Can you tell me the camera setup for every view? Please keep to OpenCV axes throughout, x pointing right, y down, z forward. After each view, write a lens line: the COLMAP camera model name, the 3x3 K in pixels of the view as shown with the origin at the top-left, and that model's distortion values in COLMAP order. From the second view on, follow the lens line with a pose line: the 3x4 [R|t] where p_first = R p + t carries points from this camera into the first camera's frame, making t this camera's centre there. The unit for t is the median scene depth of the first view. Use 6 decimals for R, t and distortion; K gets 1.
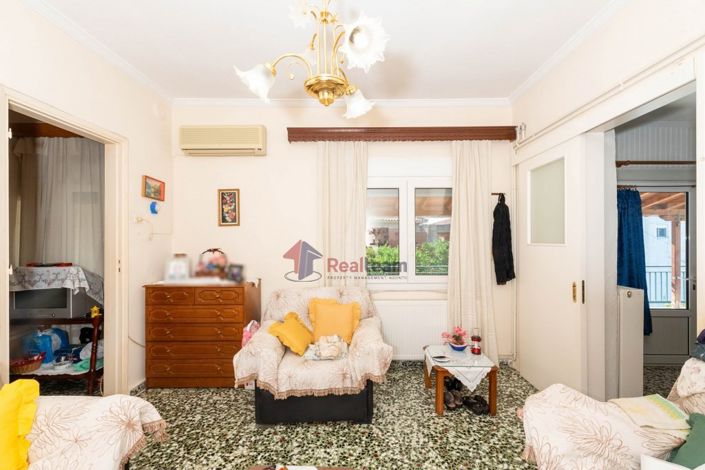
lens RADIAL K [[294.9, 0, 368.9], [0, 294.9, 241.4], [0, 0, 1]] dist [-0.002642, -0.000169]
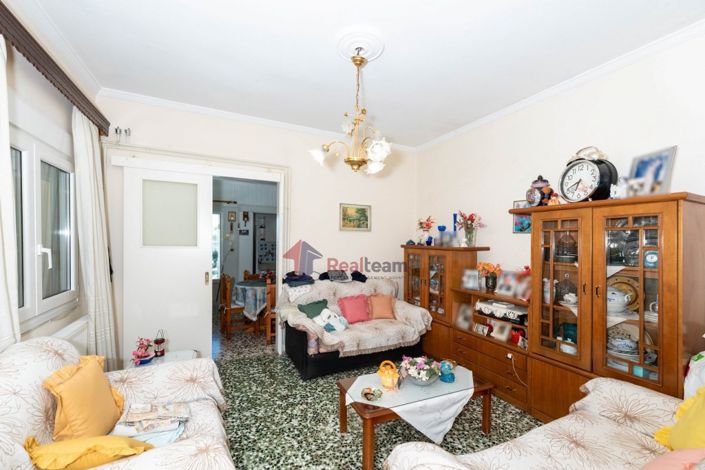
lens RADIAL K [[294.9, 0, 350.1], [0, 294.9, 237.6], [0, 0, 1]] dist [-0.002642, -0.000169]
pose [[-0.426273, 0.012571, 0.904507, -1.092982], [0.001731, 0.999913, -0.013081, -0.013769], [-0.904593, -0.004010, -0.426258, 1.111752]]
